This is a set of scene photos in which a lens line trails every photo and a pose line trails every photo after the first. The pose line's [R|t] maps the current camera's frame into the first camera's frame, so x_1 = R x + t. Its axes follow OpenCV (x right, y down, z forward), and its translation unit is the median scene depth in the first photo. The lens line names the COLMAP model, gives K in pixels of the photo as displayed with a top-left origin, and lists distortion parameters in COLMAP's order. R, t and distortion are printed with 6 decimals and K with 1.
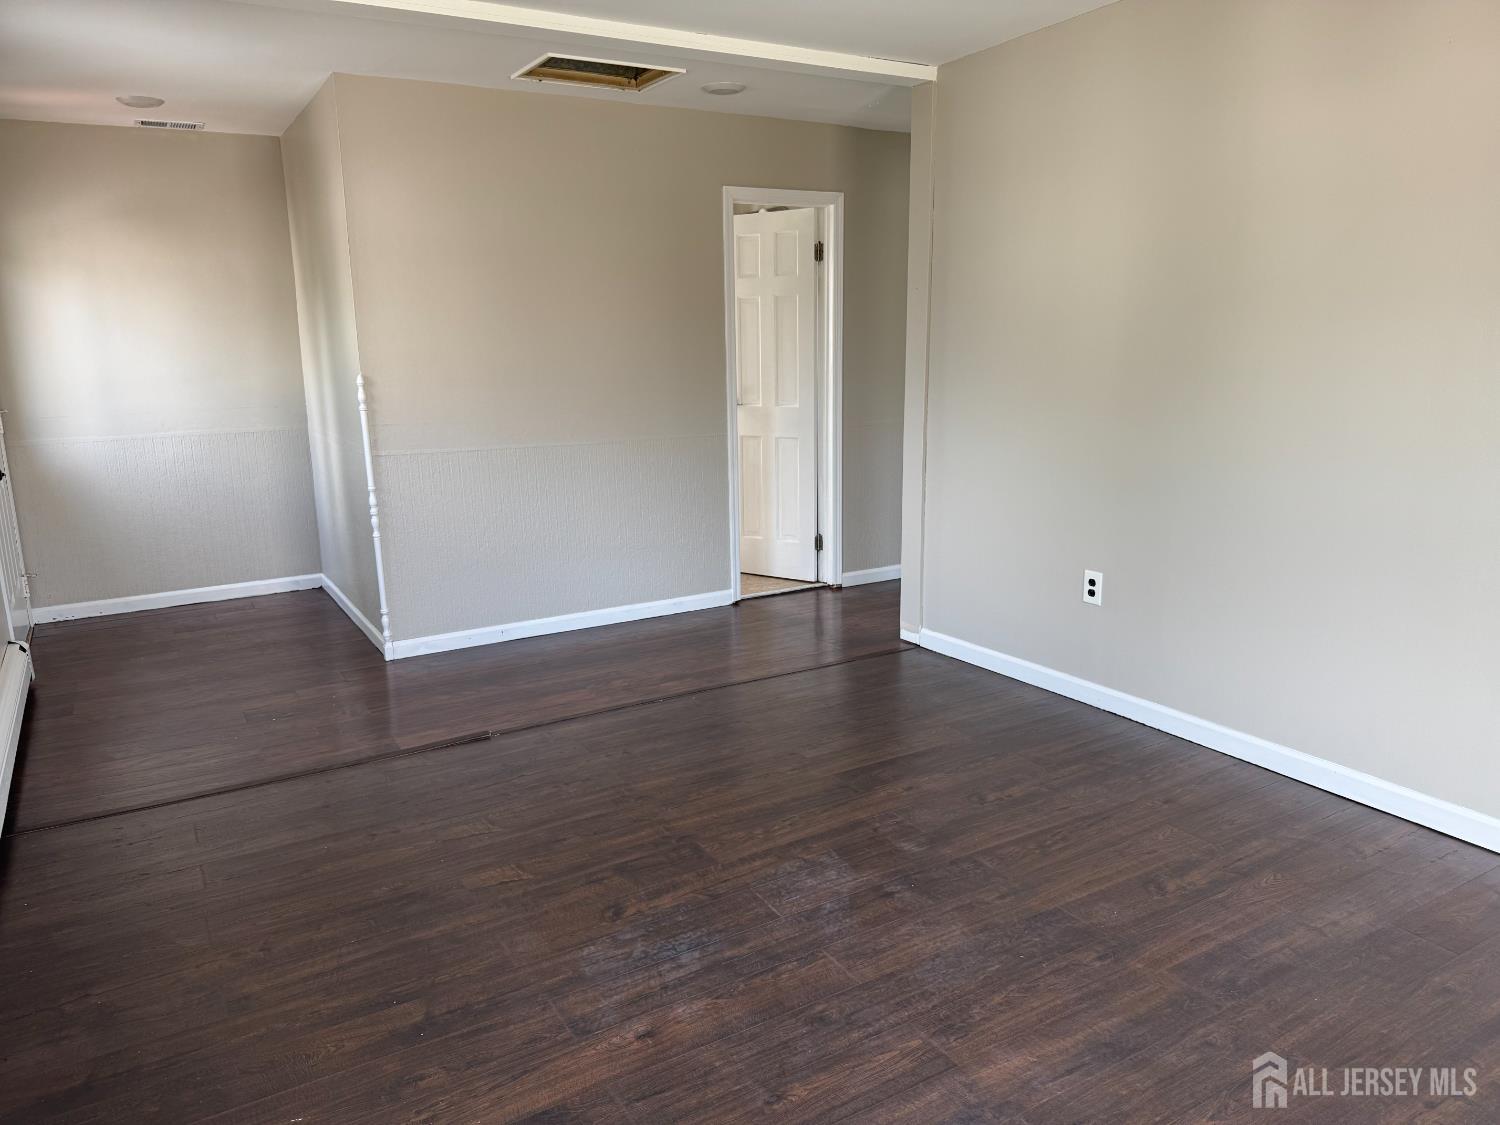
lens RADIAL K [[1045.0, 0, 738.7], [0, 1045.0, 575.7], [0, 0, 1]] dist [0.069787, -0.104149]
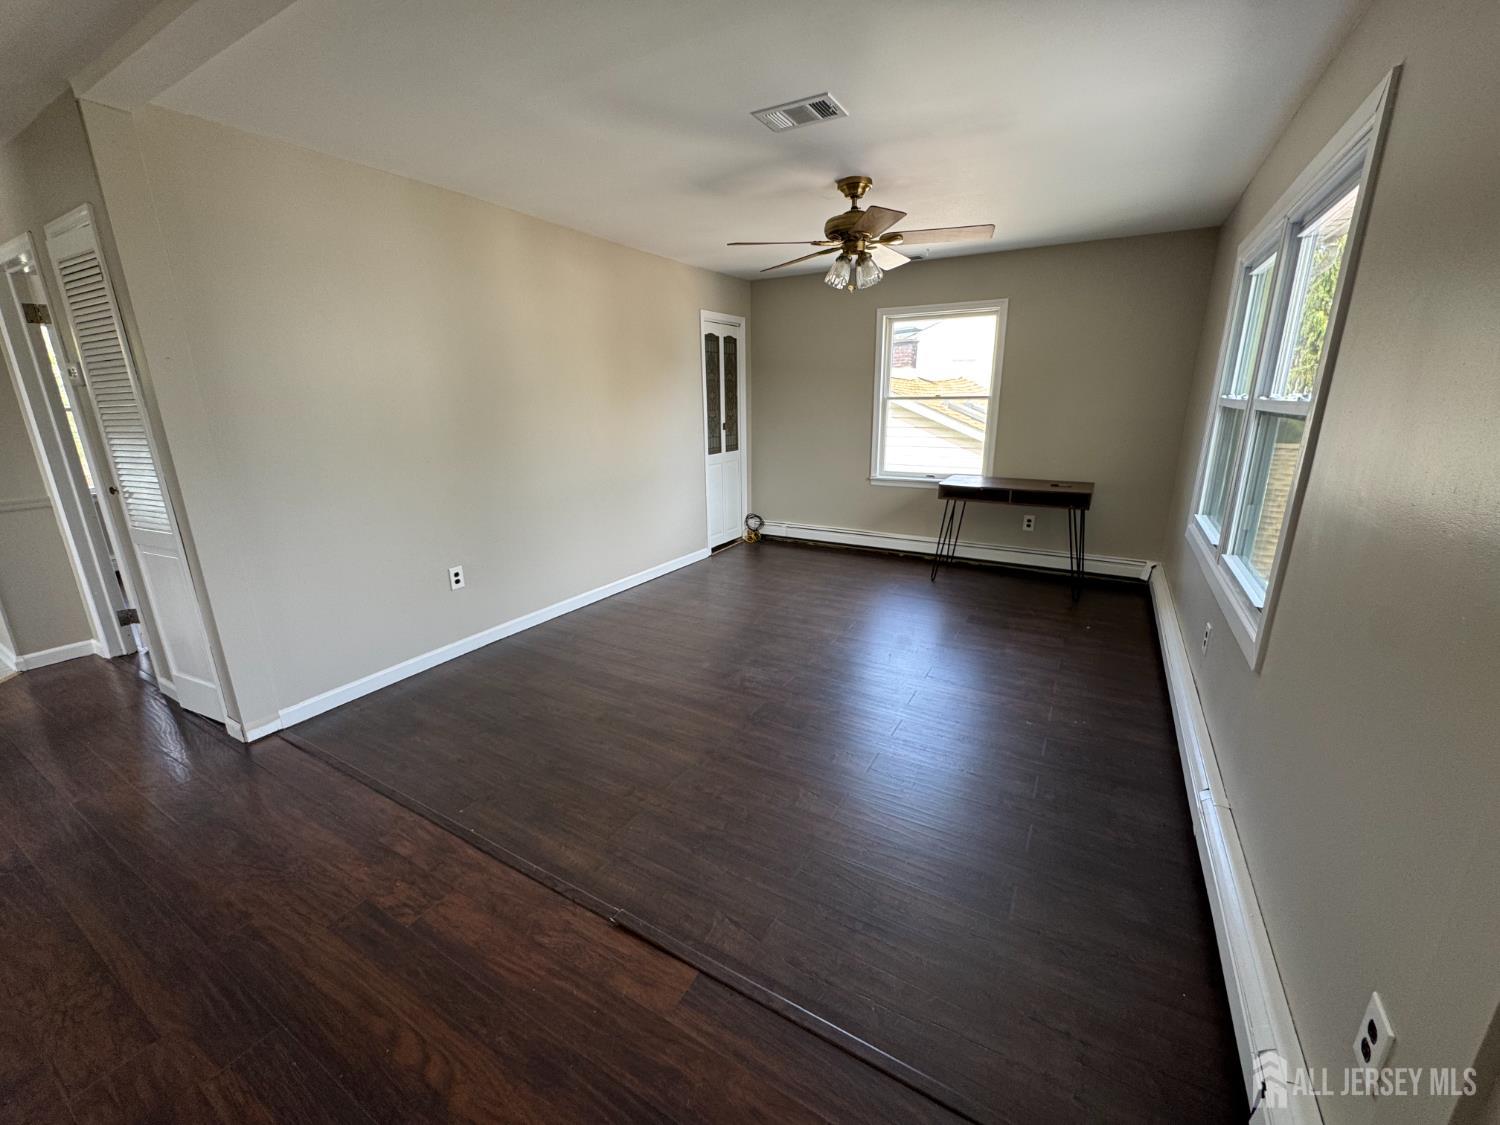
lens RADIAL K [[598.3, 0, 750.0], [0, 598.3, 562.5], [0, 0, 1]] dist [-0.003339, -0.000427]
pose [[-0.490721, -0.211233, 0.845325, -0.703709], [0.208192, 0.913642, 0.349163, -0.262811], [-0.846079, 0.347331, -0.404366, 1.165588]]
